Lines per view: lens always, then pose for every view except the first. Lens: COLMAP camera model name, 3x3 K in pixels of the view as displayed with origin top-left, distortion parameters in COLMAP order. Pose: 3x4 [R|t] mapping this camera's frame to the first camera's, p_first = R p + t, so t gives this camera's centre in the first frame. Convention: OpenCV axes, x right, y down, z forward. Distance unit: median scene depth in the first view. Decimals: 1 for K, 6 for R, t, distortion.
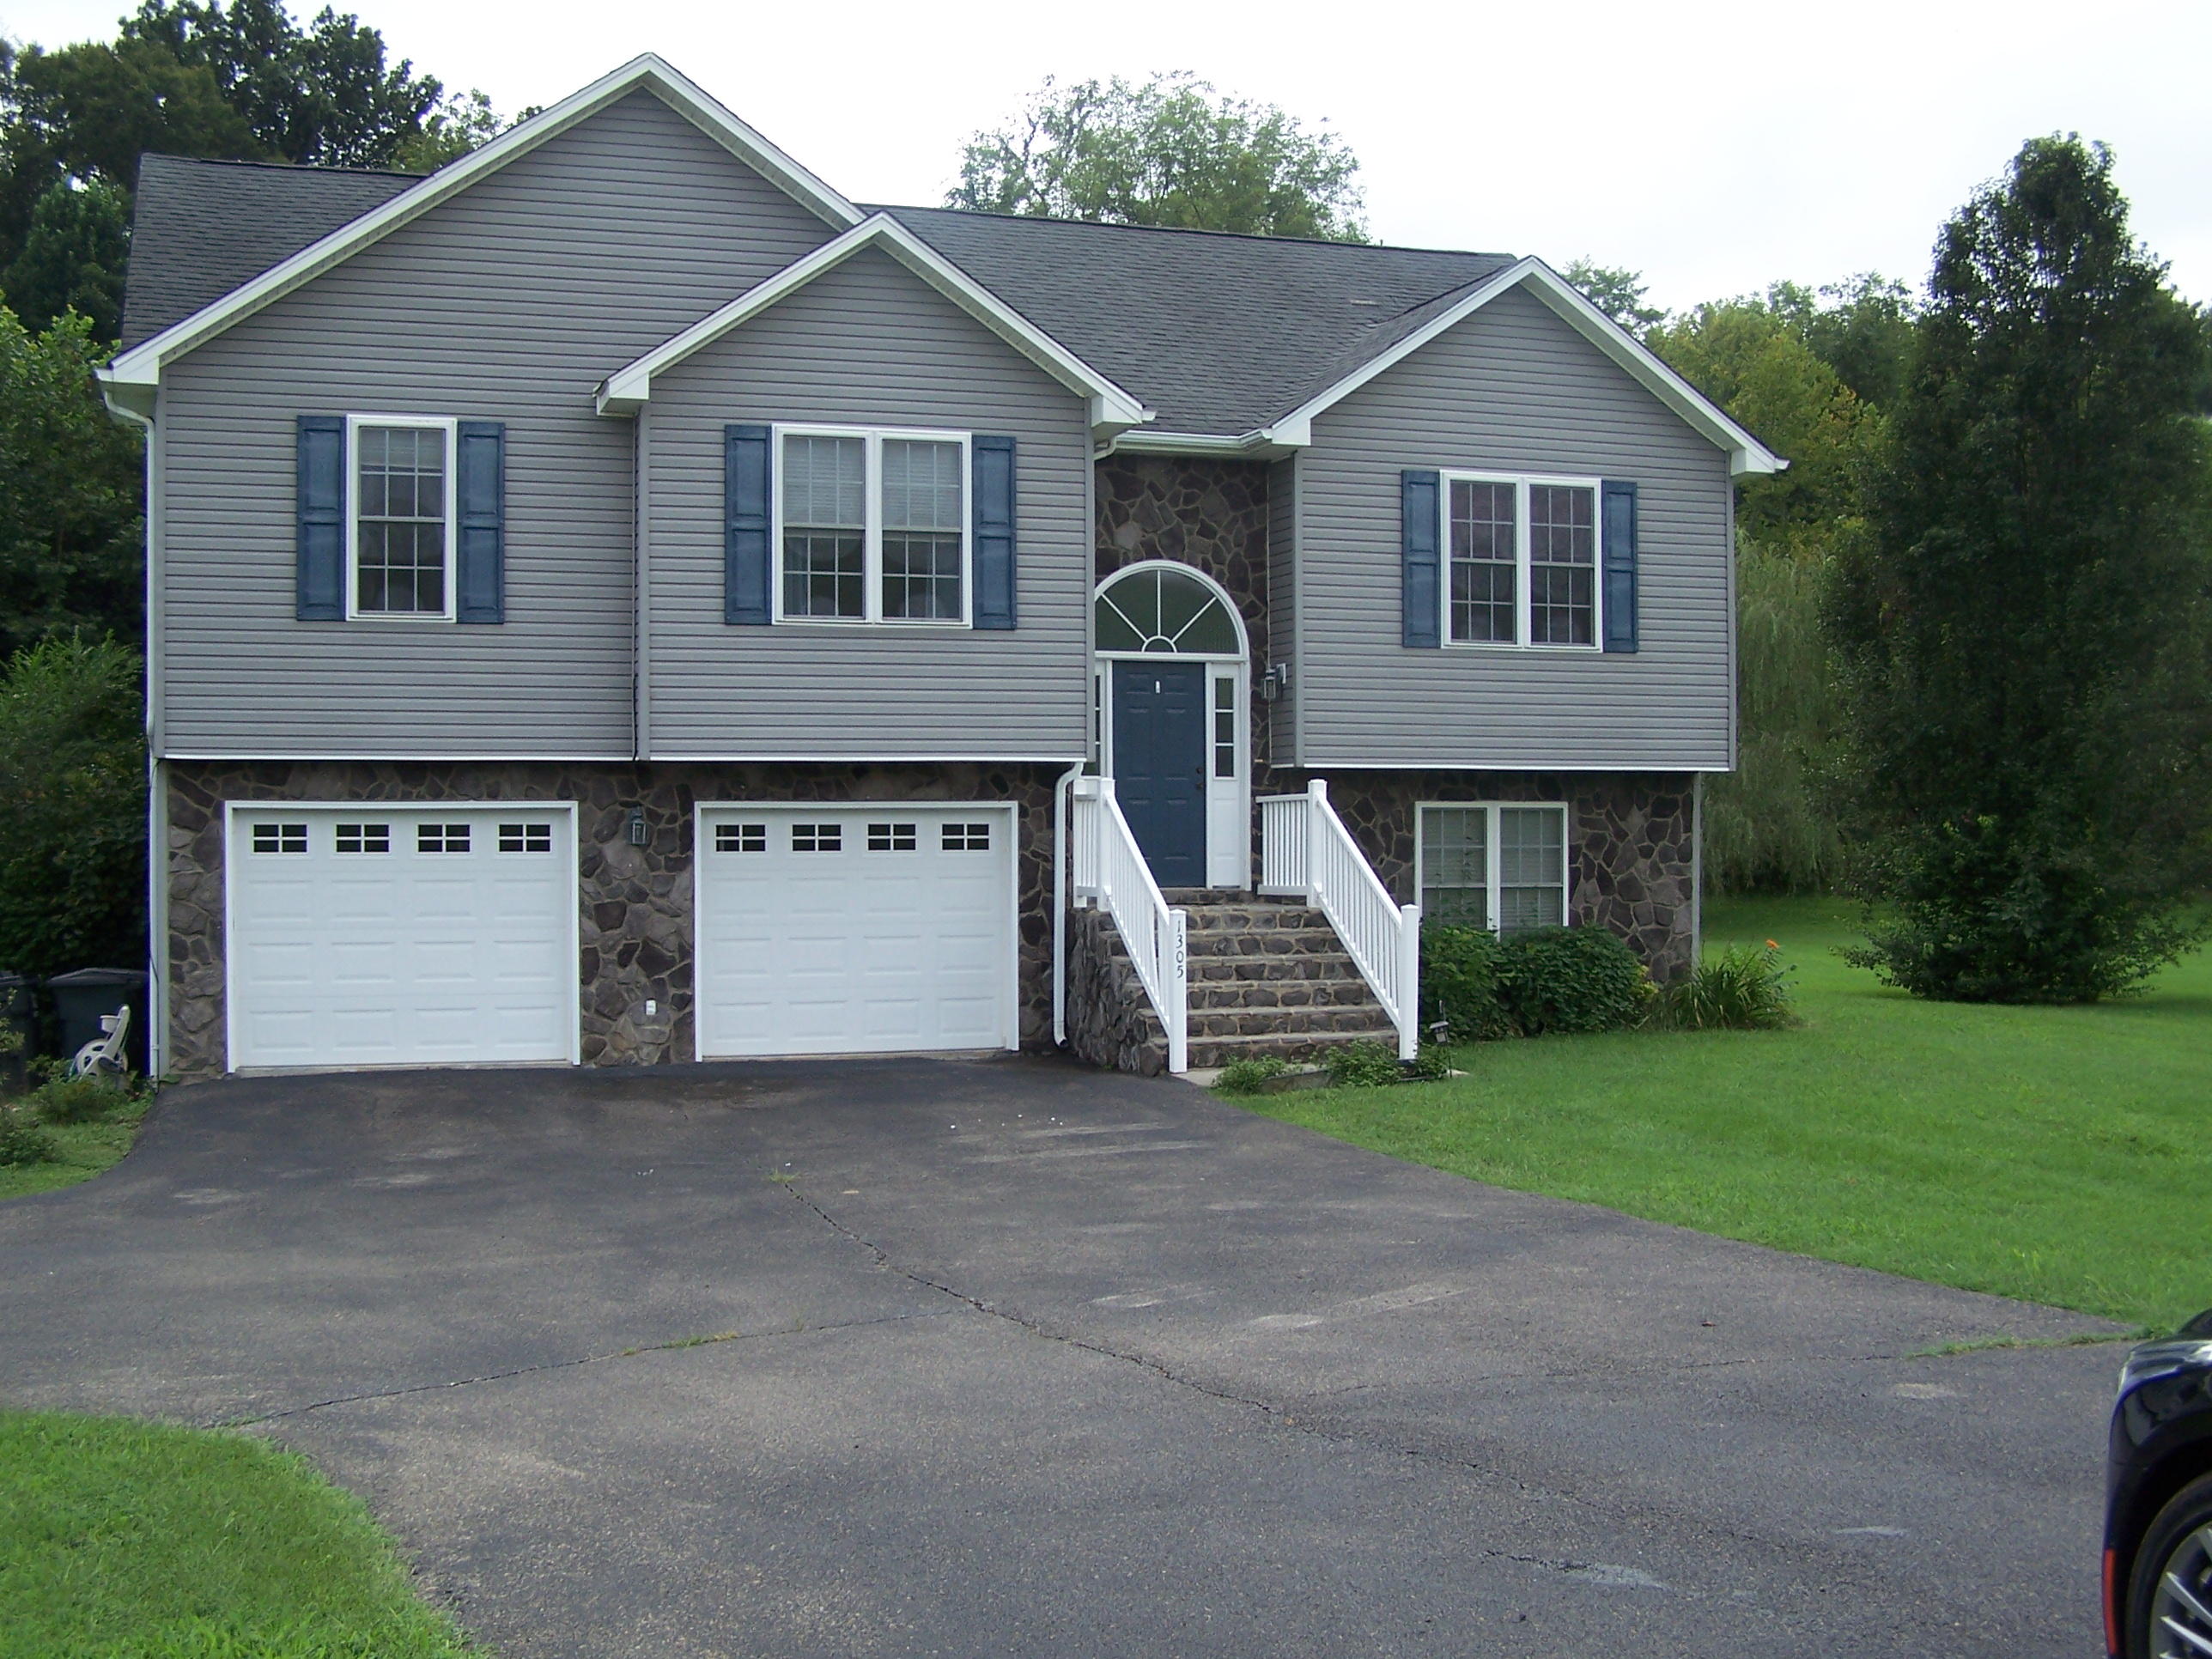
lens RADIAL K [[2488.6, 0, 1084.7], [0, 2488.6, 848.9], [0, 0, 1]] dist [-0.081775, 0.000000]
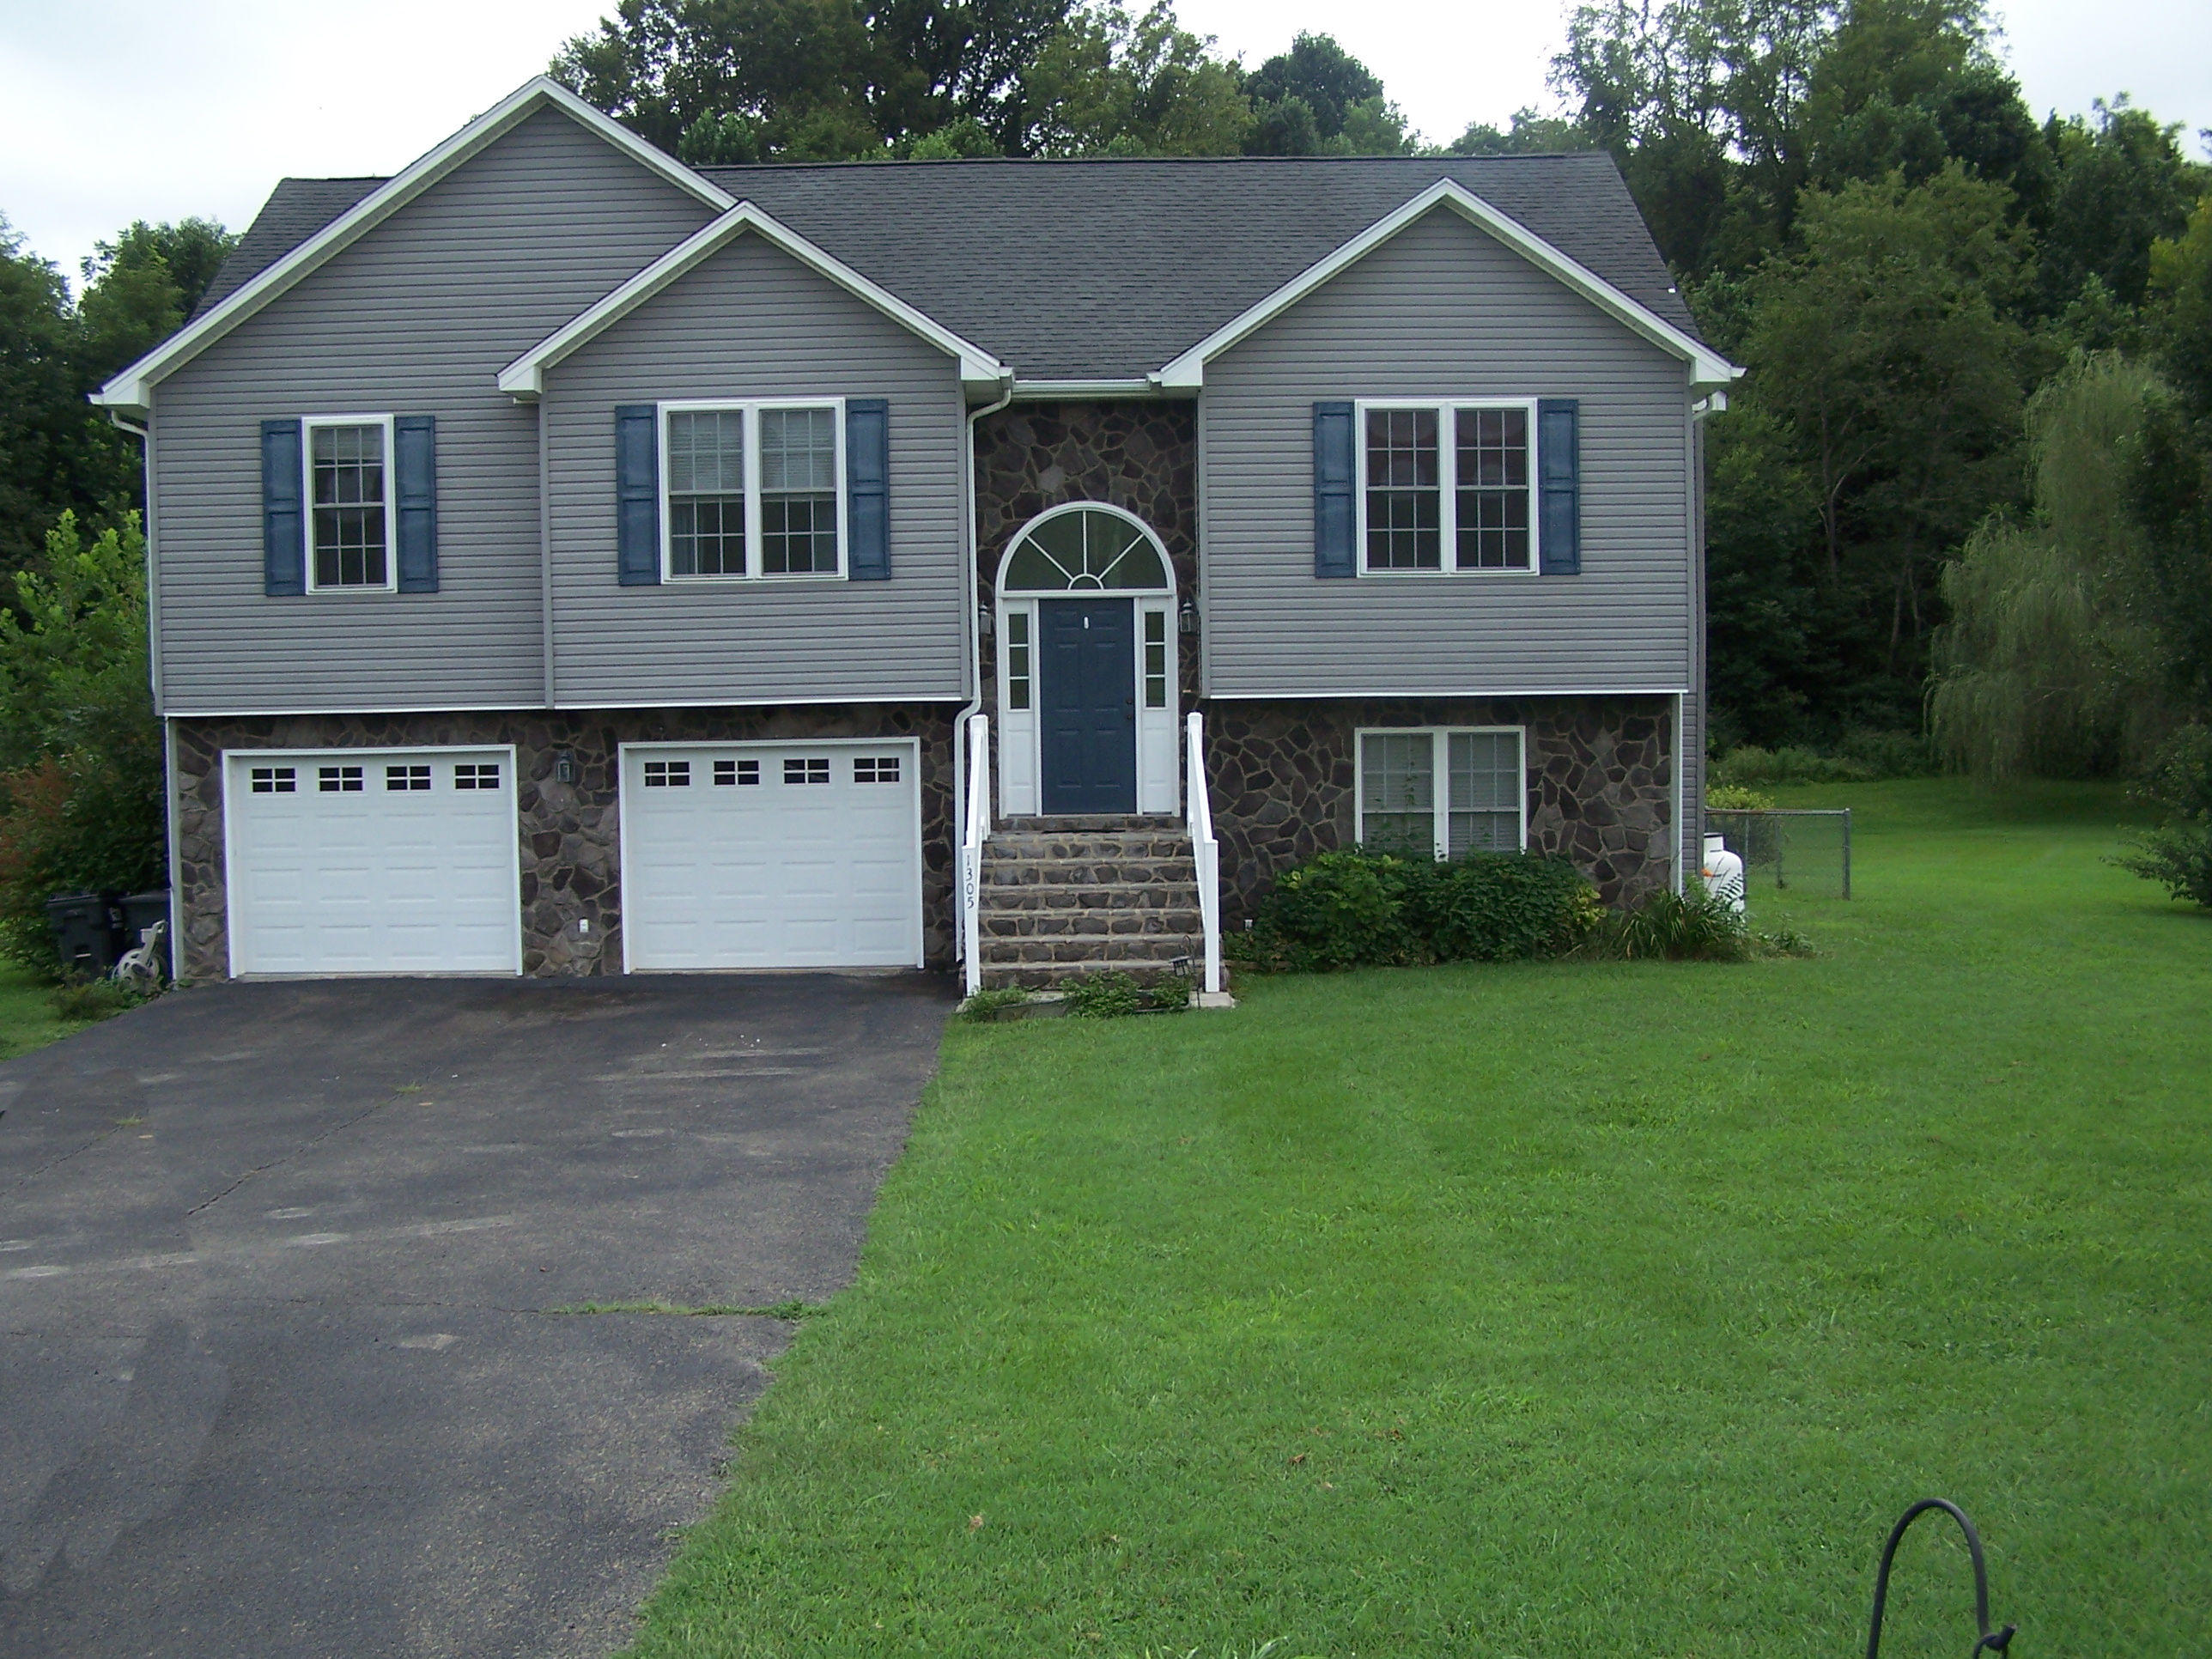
lens RADIAL K [[2488.6, 0, 1021.6], [0, 2488.6, 857.1], [0, 0, 1]] dist [-0.081775, 0.000000]
pose [[0.947604, 0.005721, -0.319397, 0.374984], [0.011675, 0.998551, 0.052524, -0.024445], [0.319235, -0.053500, 0.946164, -0.004436]]
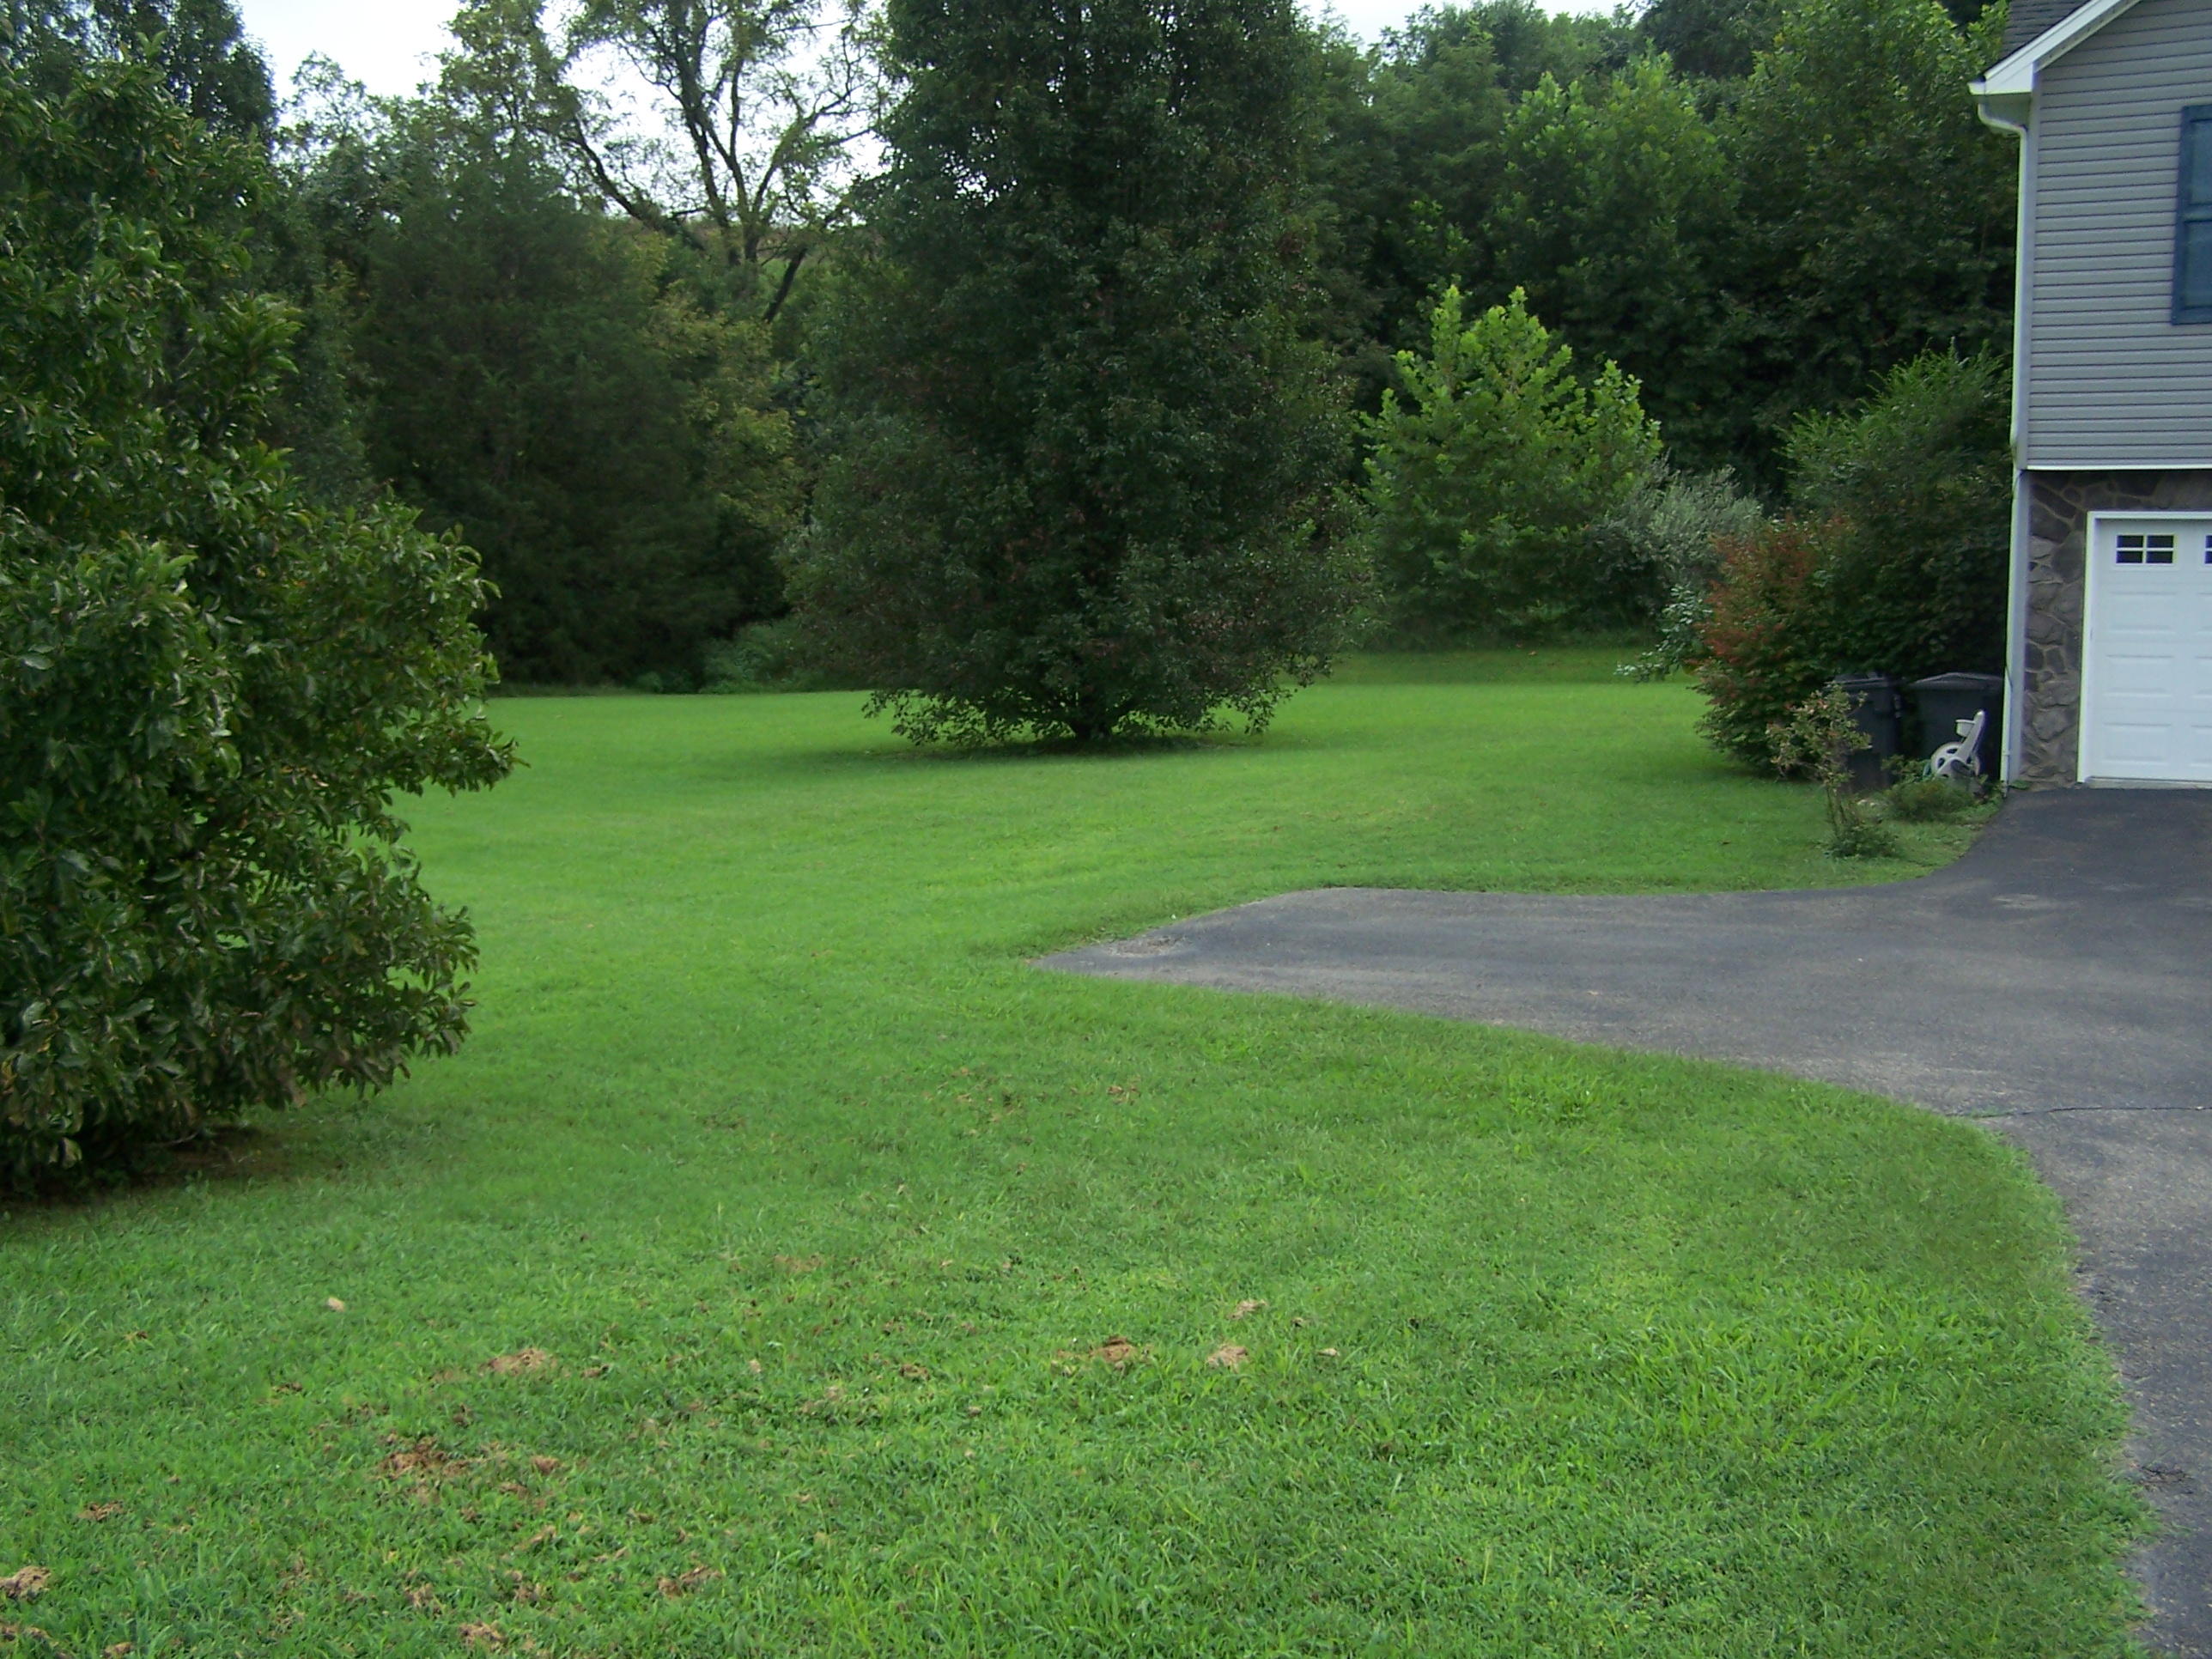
lens RADIAL K [[2488.6, 0, 1063.8], [0, 2488.6, 865.0], [0, 0, 1]] dist [-0.081775, 0.000000]
pose [[0.732309, 0.089412, -0.675077, 0.027783], [-0.002060, 0.991629, 0.129104, -0.004216], [0.680970, -0.093153, 0.726363, -0.014627]]
